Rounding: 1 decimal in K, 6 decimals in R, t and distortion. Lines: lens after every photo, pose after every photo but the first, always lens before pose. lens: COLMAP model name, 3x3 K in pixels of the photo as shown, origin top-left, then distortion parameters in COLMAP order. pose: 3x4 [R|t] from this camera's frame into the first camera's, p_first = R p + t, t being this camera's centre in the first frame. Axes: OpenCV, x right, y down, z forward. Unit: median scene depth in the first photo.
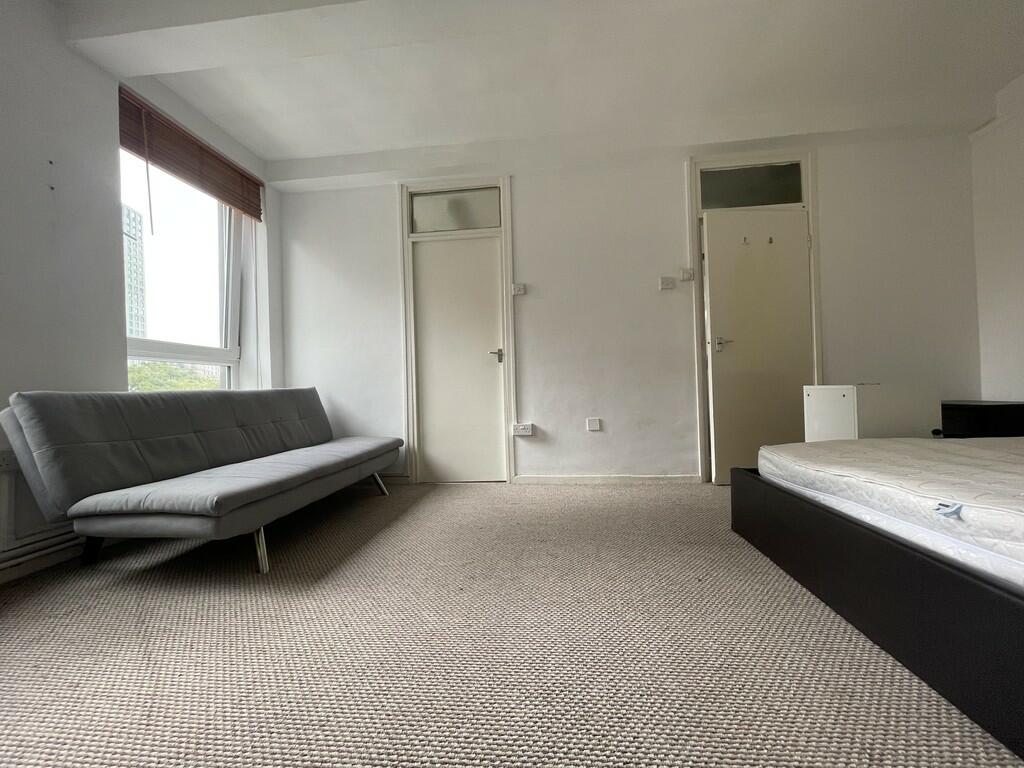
lens RADIAL K [[408.8, 0, 512.0], [0, 408.8, 384.0], [0, 0, 1]] dist [0.001339, 0.000446]
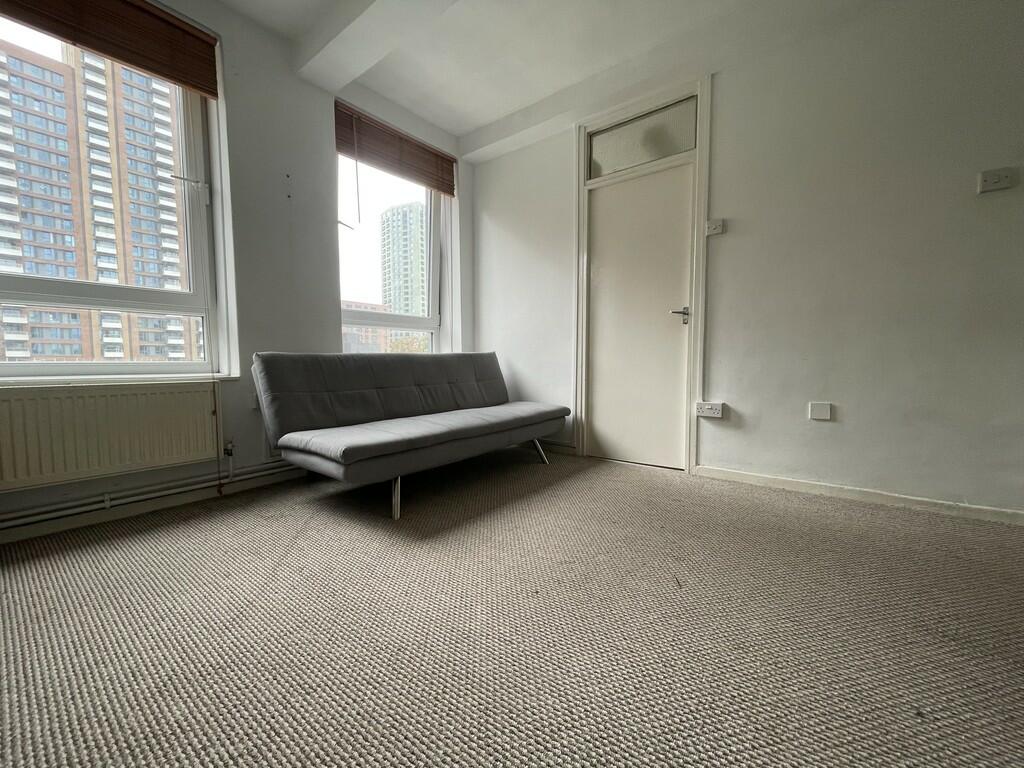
lens RADIAL K [[416.0, 0, 512.0], [0, 416.0, 384.0], [0, 0, 1]] dist [-0.001933, -0.000055]
pose [[0.849361, 0.056214, -0.524811, 0.120703], [-0.012143, 0.996130, 0.087046, -0.002778], [0.527673, -0.067561, 0.846756, 0.122018]]
